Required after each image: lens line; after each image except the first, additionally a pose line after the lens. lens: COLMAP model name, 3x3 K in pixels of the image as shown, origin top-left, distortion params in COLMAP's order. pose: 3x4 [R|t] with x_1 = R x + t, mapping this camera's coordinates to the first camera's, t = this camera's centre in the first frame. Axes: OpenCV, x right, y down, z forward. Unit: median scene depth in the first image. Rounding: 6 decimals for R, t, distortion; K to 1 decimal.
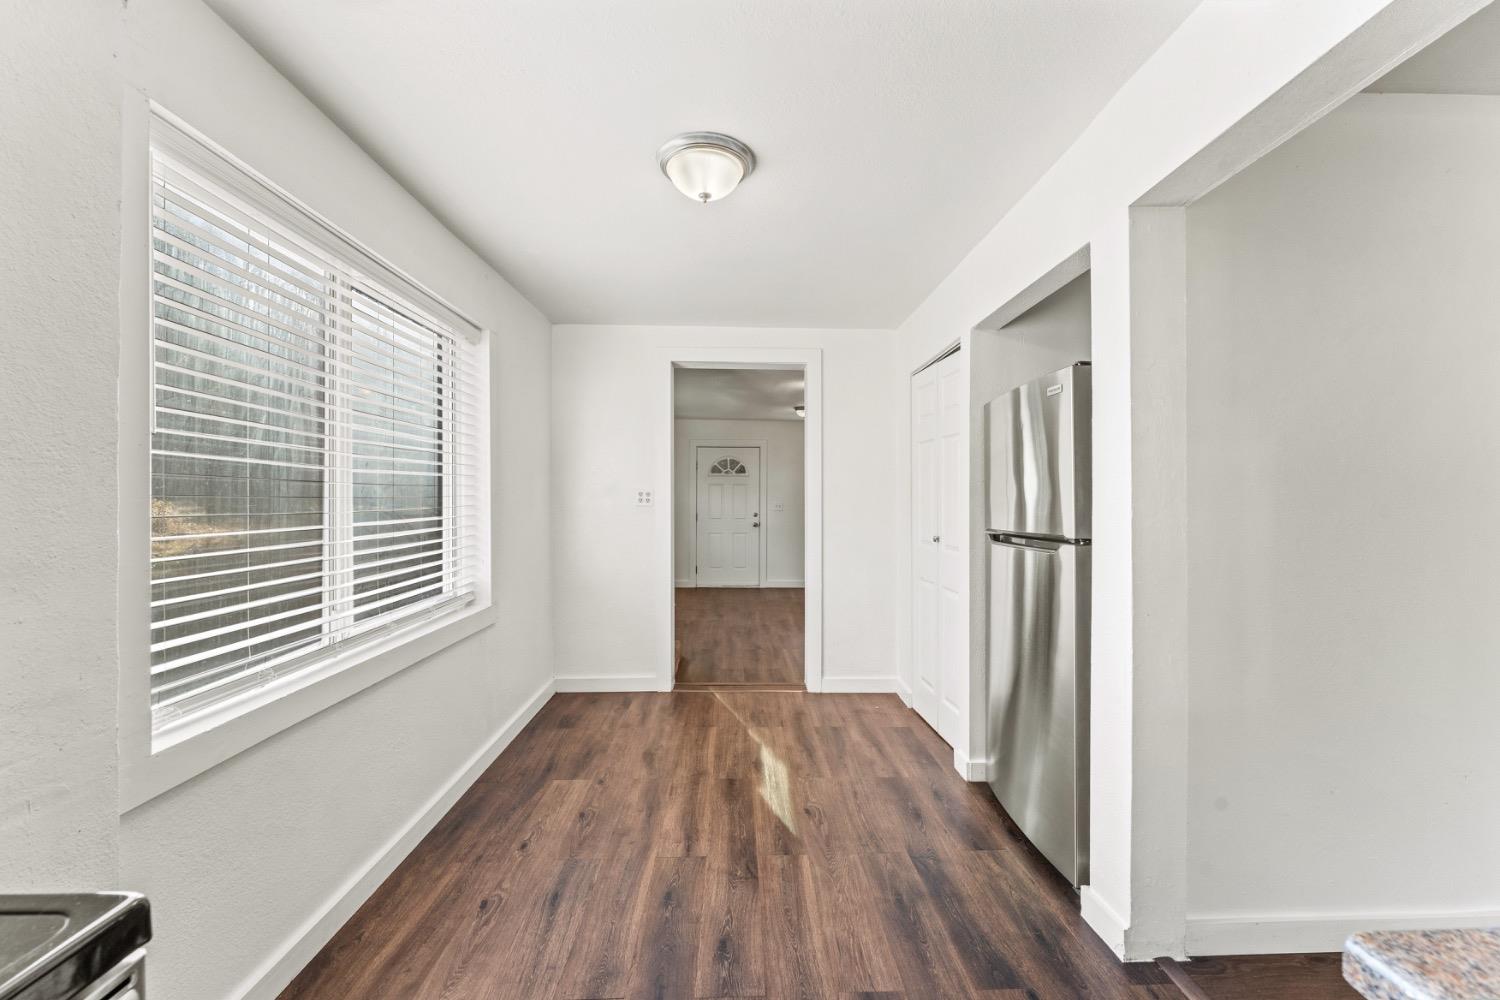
lens RADIAL K [[601.1, 0, 750.8], [0, 601.1, 497.7], [0, 0, 1]] dist [-0.008961, 0.000698]
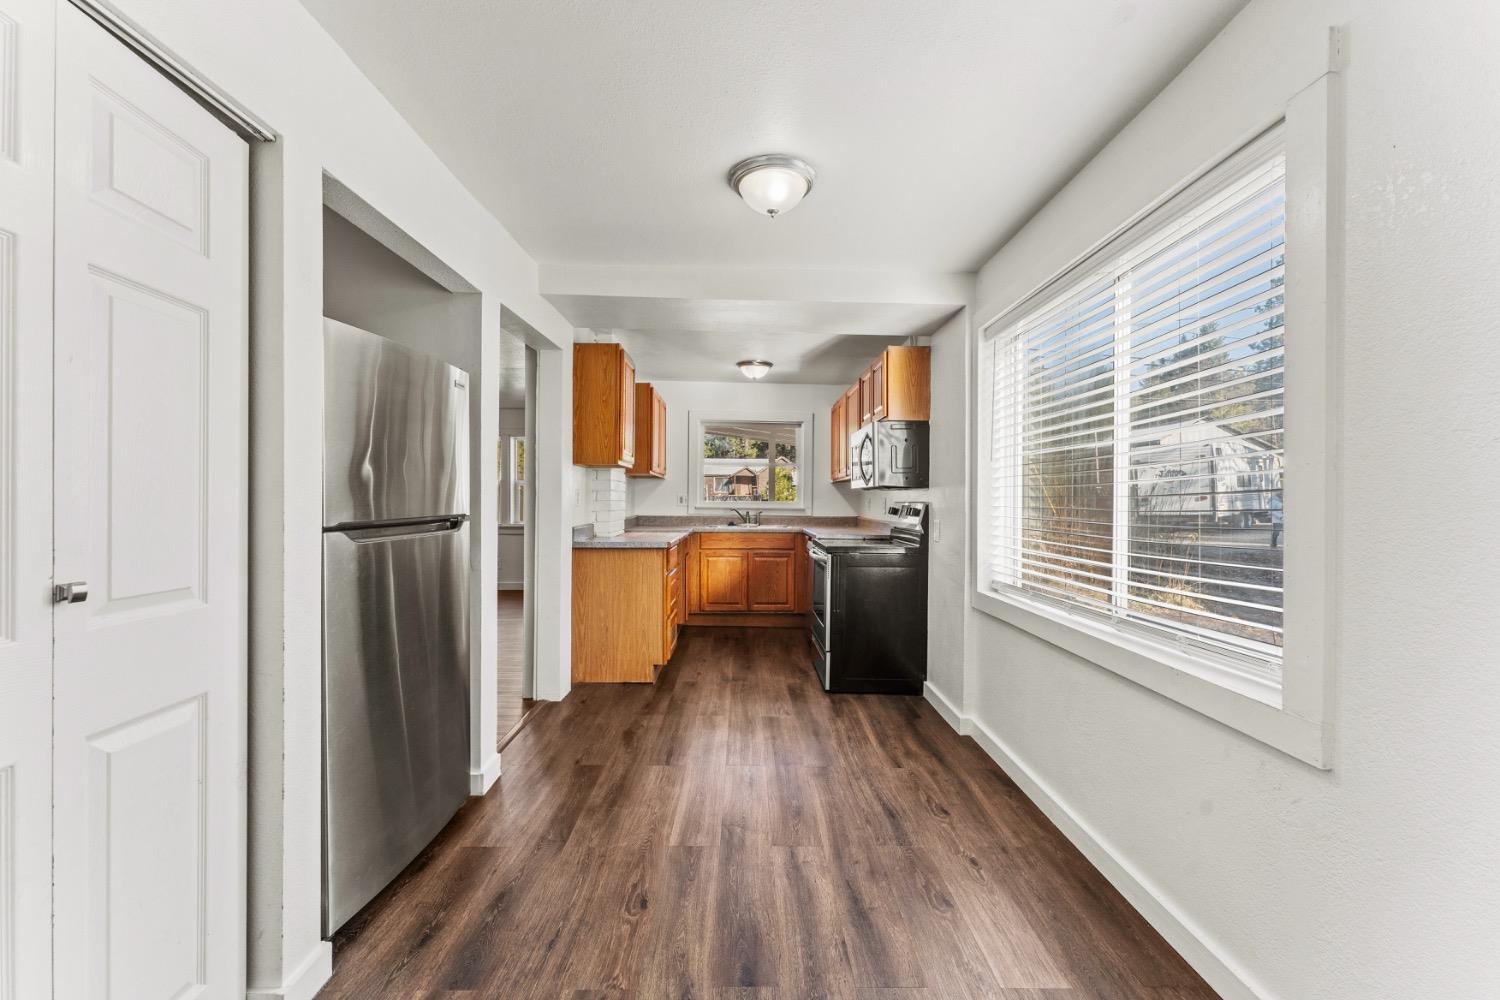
lens RADIAL K [[601.1, 0, 756.3], [0, 601.1, 501.2], [0, 0, 1]] dist [-0.008961, 0.000698]
pose [[-0.999989, -0.003634, 0.002915, -0.050271], [-0.003631, 0.999993, 0.000886, 0.032750], [-0.002918, 0.000875, -0.999995, 2.024536]]
